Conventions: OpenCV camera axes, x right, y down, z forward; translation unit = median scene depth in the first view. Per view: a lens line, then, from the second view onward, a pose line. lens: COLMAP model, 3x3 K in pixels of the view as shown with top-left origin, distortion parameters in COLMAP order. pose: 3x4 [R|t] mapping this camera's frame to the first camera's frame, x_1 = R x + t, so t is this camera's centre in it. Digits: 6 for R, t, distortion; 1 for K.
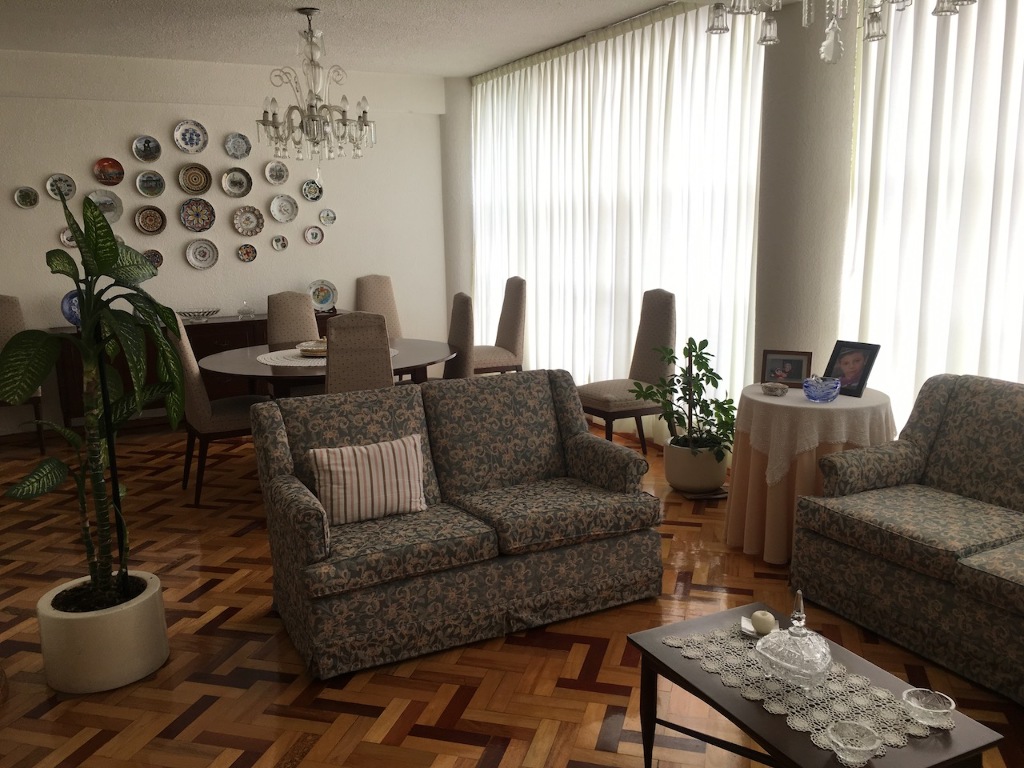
lens RADIAL K [[909.3, 0, 512.6], [0, 909.3, 383.0], [0, 0, 1]] dist [0.086011, -0.069314]
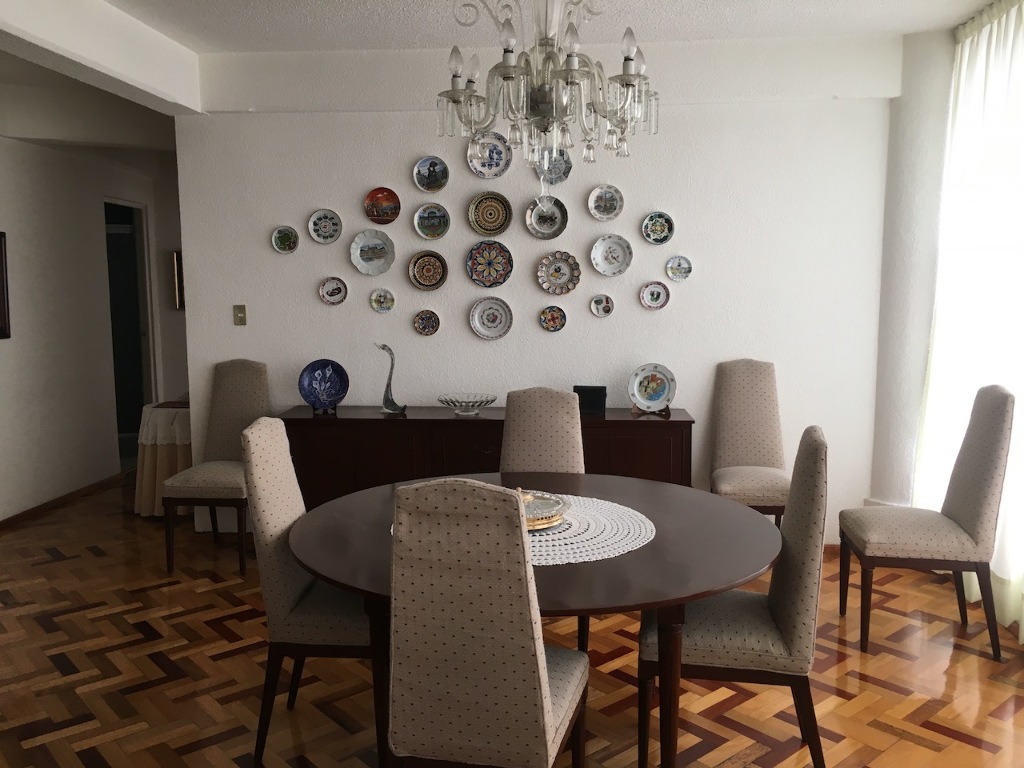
lens RADIAL K [[909.3, 0, 493.9], [0, 909.3, 380.0], [0, 0, 1]] dist [0.086011, -0.069314]
pose [[0.833879, 0.081368, -0.545917, 0.051724], [-0.114815, 0.993010, -0.027373, -0.073238], [0.539873, 0.085505, 0.837392, 0.412104]]
